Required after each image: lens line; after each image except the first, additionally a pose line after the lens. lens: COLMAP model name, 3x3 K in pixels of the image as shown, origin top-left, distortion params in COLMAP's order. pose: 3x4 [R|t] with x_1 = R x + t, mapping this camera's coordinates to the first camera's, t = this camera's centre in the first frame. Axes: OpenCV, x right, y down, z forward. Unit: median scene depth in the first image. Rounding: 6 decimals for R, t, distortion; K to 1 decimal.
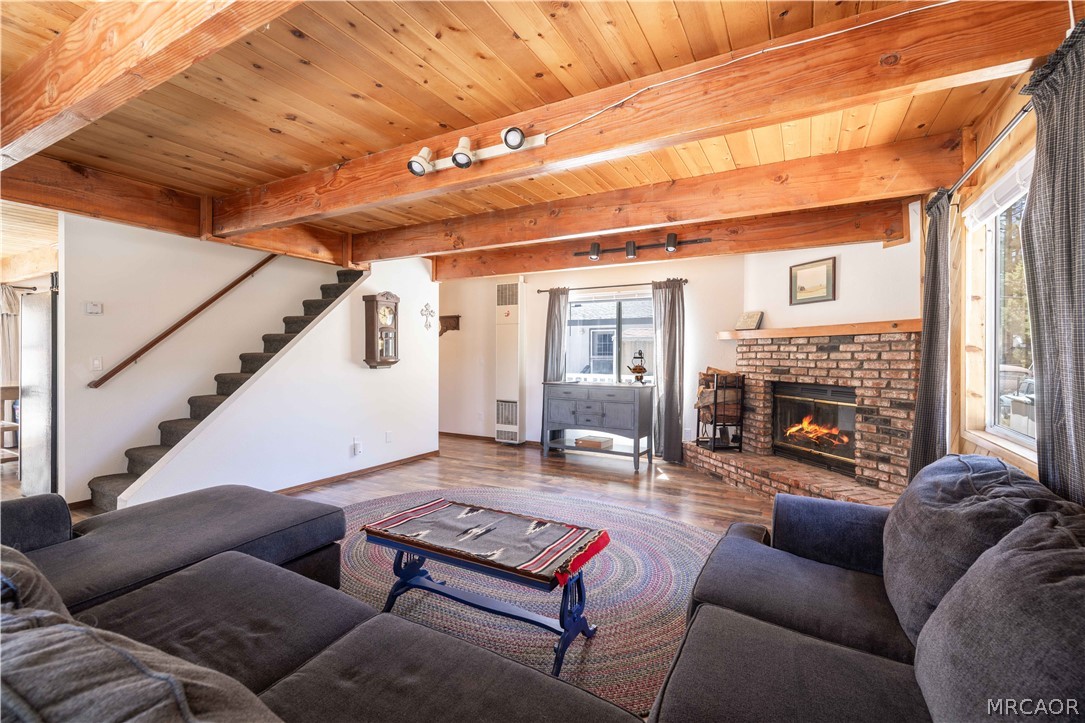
lens RADIAL K [[452.6, 0, 544.2], [0, 452.6, 354.9], [0, 0, 1]] dist [0.002693, 0.000286]
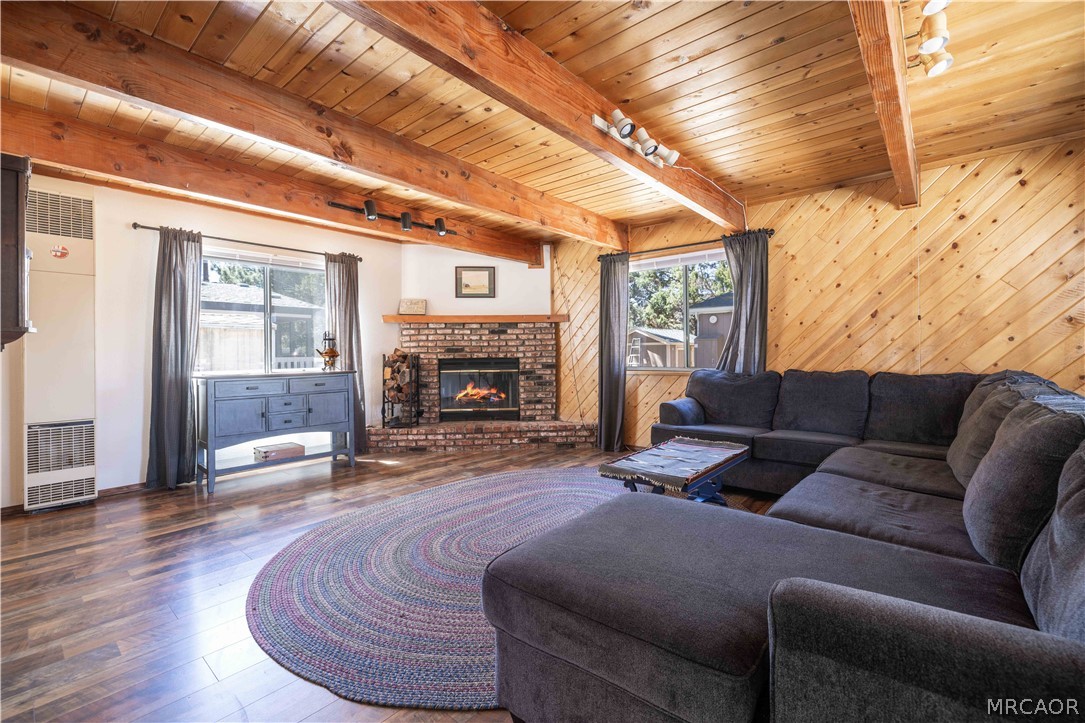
lens RADIAL K [[473.1, 0, 545.1], [0, 473.1, 345.3], [0, 0, 1]] dist [0.000654, 0.000085]
pose [[0.210190, 0.004022, 0.977652, -0.746975], [0.013644, 0.999882, -0.007047, 0.038386], [-0.977565, 0.014820, 0.210110, 0.535553]]
